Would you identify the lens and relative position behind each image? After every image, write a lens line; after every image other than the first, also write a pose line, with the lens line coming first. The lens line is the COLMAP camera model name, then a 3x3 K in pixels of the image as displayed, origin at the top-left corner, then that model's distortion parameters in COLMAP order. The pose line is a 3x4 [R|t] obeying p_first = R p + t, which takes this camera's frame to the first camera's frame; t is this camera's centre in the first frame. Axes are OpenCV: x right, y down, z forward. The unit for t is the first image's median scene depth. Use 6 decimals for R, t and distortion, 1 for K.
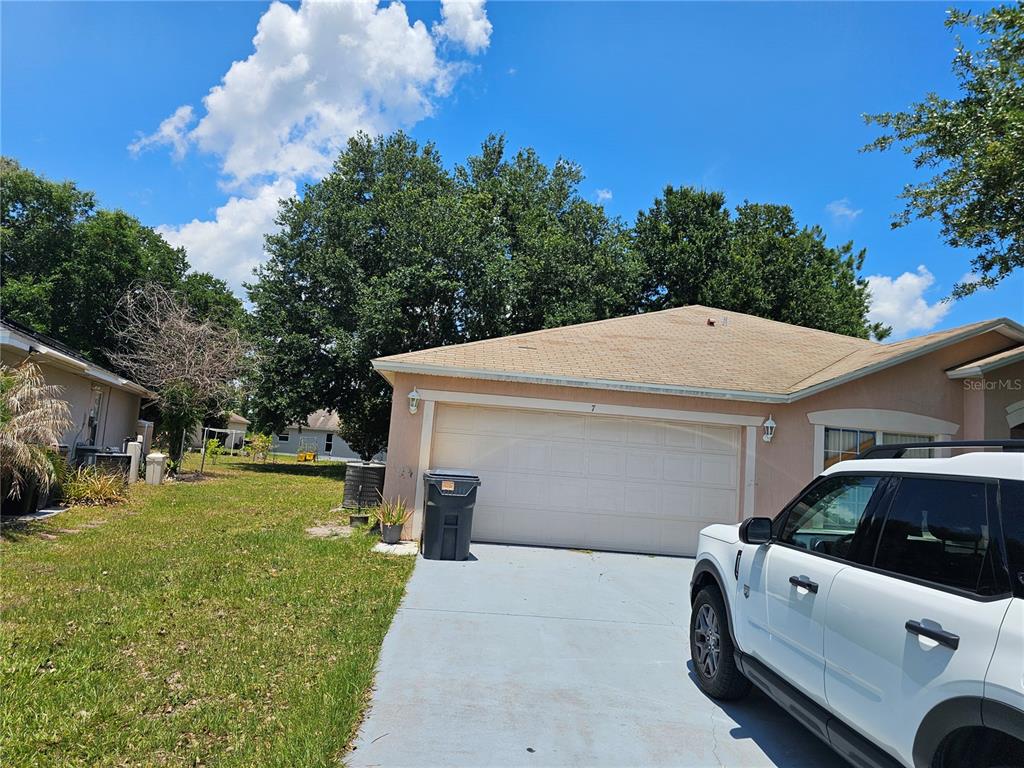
lens RADIAL K [[684.4, 0, 500.0], [0, 684.4, 386.2], [0, 0, 1]] dist [0.035924, -0.019700]
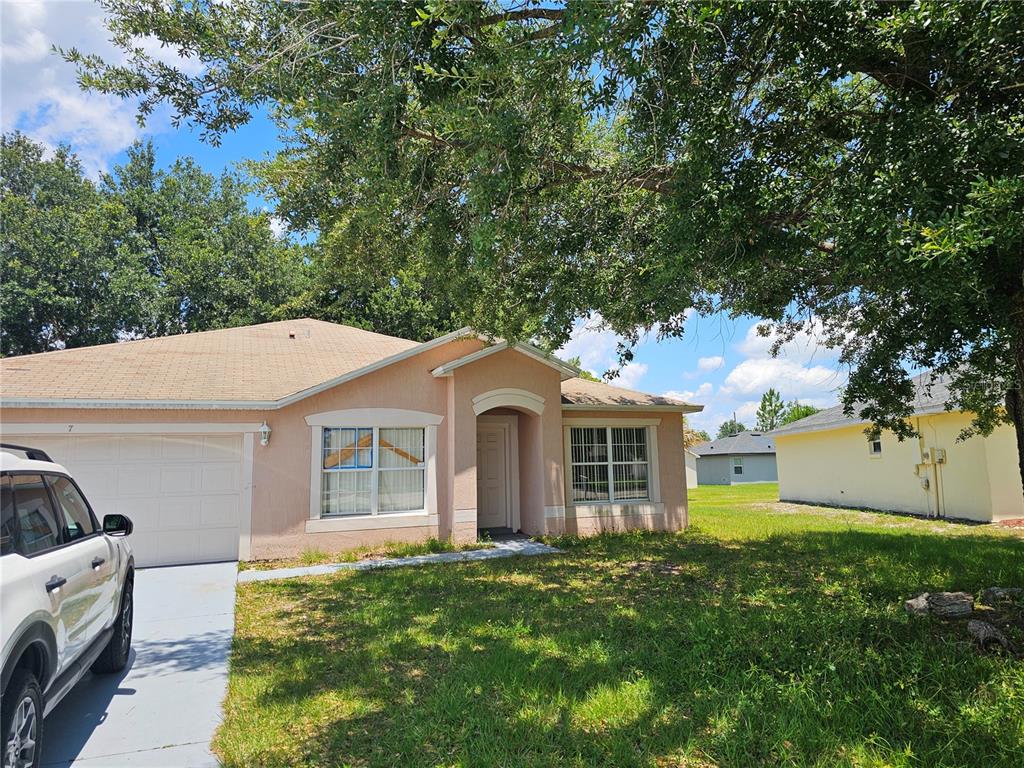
lens RADIAL K [[684.4, 0, 515.4], [0, 684.4, 384.6], [0, 0, 1]] dist [0.035924, -0.019700]
pose [[0.940442, -0.061347, 0.334372, 0.390620], [0.067890, 0.997661, -0.007905, 0.019875], [-0.333105, 0.030135, 0.942408, -0.136912]]
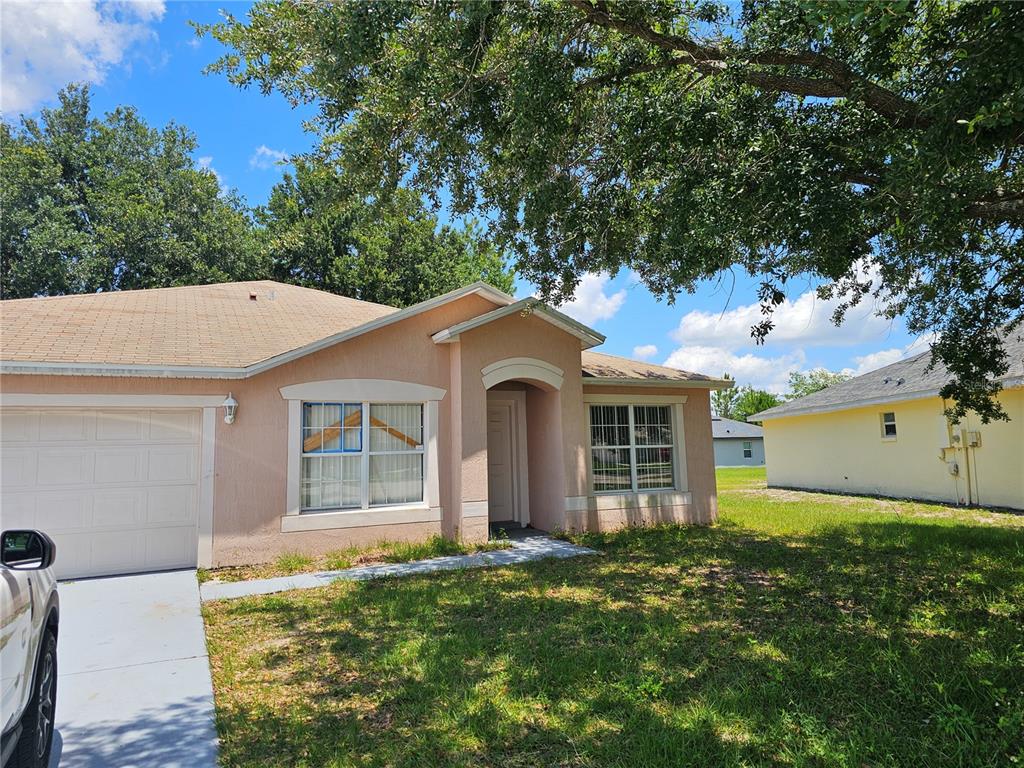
lens RADIAL K [[684.4, 0, 508.4], [0, 684.4, 380.3], [0, 0, 1]] dist [0.035924, -0.019700]
pose [[0.915047, -0.059299, 0.398965, 0.355492], [0.059158, 0.998168, 0.012677, 0.034835], [-0.398986, 0.012002, 0.916878, 0.073368]]
